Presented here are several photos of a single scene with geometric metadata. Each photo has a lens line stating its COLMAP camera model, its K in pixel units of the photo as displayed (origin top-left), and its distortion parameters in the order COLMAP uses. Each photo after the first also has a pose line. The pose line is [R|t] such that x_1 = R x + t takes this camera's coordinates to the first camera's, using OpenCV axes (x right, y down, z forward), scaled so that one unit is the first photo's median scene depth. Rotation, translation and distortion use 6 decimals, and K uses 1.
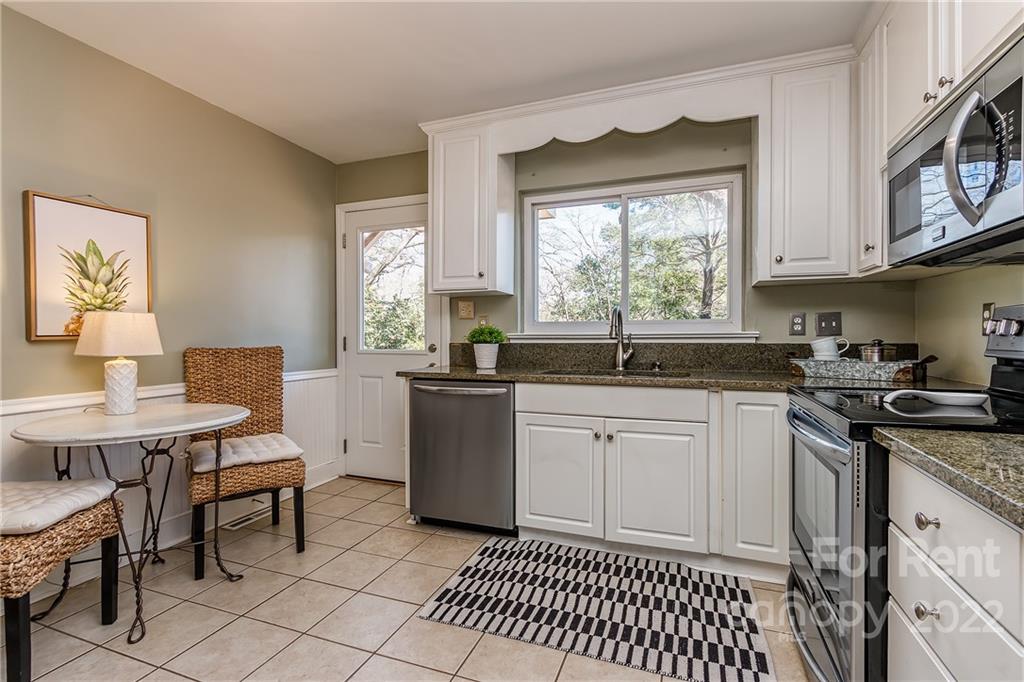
lens RADIAL K [[474.0, 0, 511.3], [0, 474.0, 339.4], [0, 0, 1]] dist [0.002472, -0.000048]
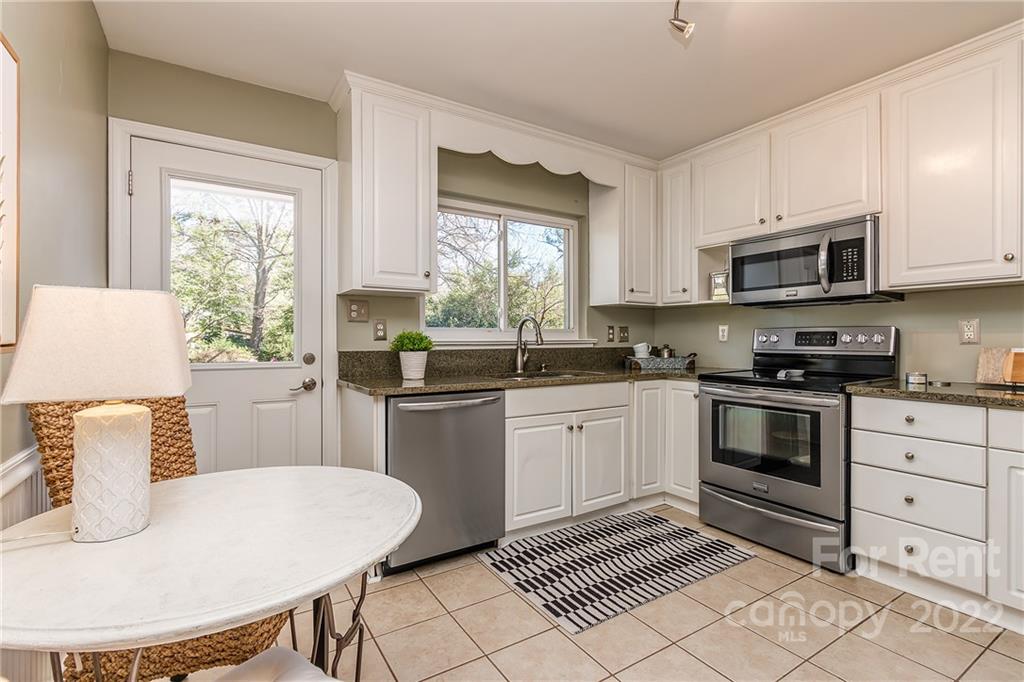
lens RADIAL K [[474.0, 0, 509.3], [0, 474.0, 339.5], [0, 0, 1]] dist [0.002472, -0.000048]
pose [[0.606134, 0.000695, 0.795362, -0.743623], [0.006021, 0.999967, -0.005462, -0.008578], [-0.795340, 0.008099, 0.606110, 0.364745]]
